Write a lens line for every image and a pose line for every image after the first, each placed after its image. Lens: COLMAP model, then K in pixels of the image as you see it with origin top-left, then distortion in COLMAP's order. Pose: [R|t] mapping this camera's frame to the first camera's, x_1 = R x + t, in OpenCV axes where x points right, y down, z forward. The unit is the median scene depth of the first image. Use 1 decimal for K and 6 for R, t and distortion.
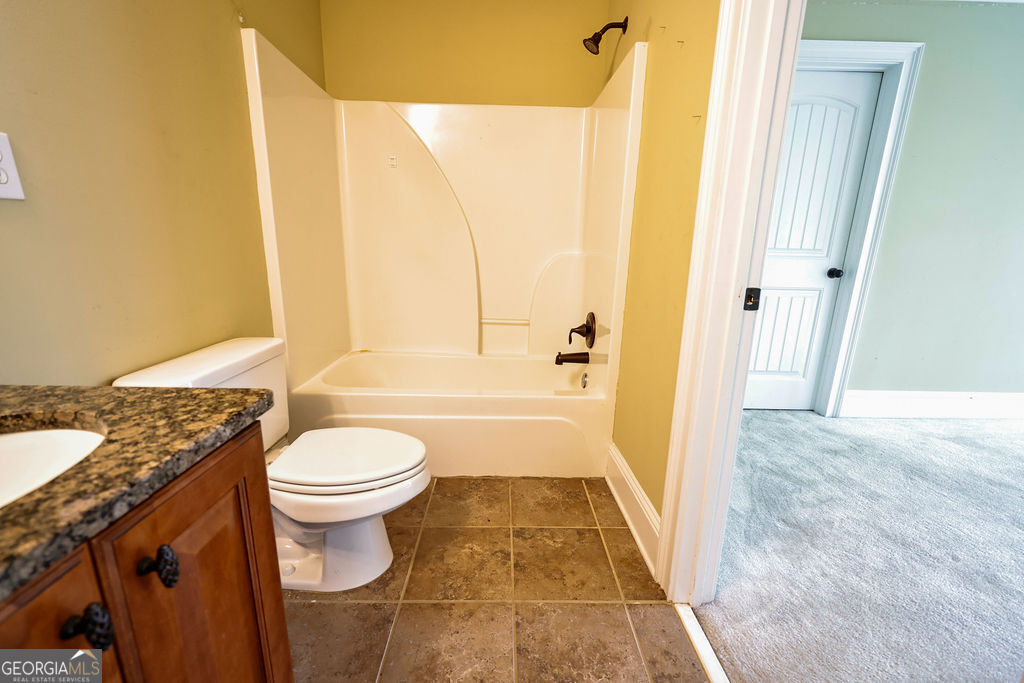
lens RADIAL K [[416.1, 0, 508.9], [0, 416.1, 343.3], [0, 0, 1]] dist [0.014728, 0.000205]
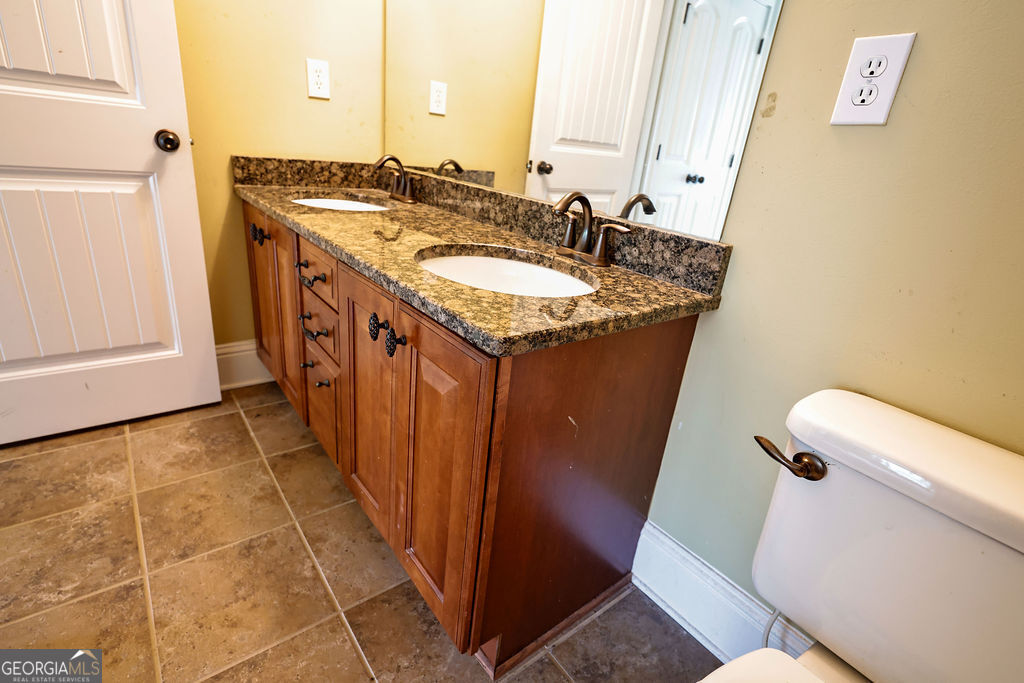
lens RADIAL K [[508.4, 0, 520.0], [0, 508.4, 343.1], [0, 0, 1]] dist [0.012713, -0.001943]
pose [[-0.787975, 0.134022, -0.600944, -0.045061], [-0.252034, 0.820295, 0.513415, -0.470150], [0.561760, 0.556016, -0.612594, 2.040684]]
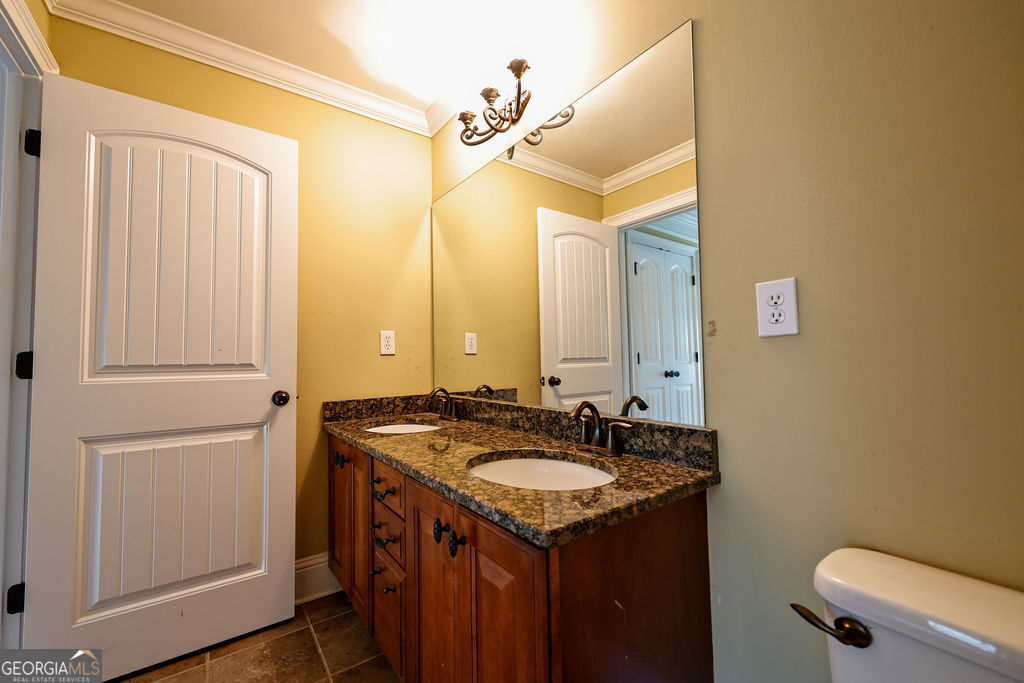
lens RADIAL K [[410.3, 0, 513.1], [0, 410.3, 342.5], [0, 0, 1]] dist [0.004321, 0.000612]
pose [[-0.821102, -0.025466, -0.570213, 0.032011], [-0.121870, 0.983789, 0.131555, -0.526269], [0.557619, 0.177512, -0.810895, 2.078064]]
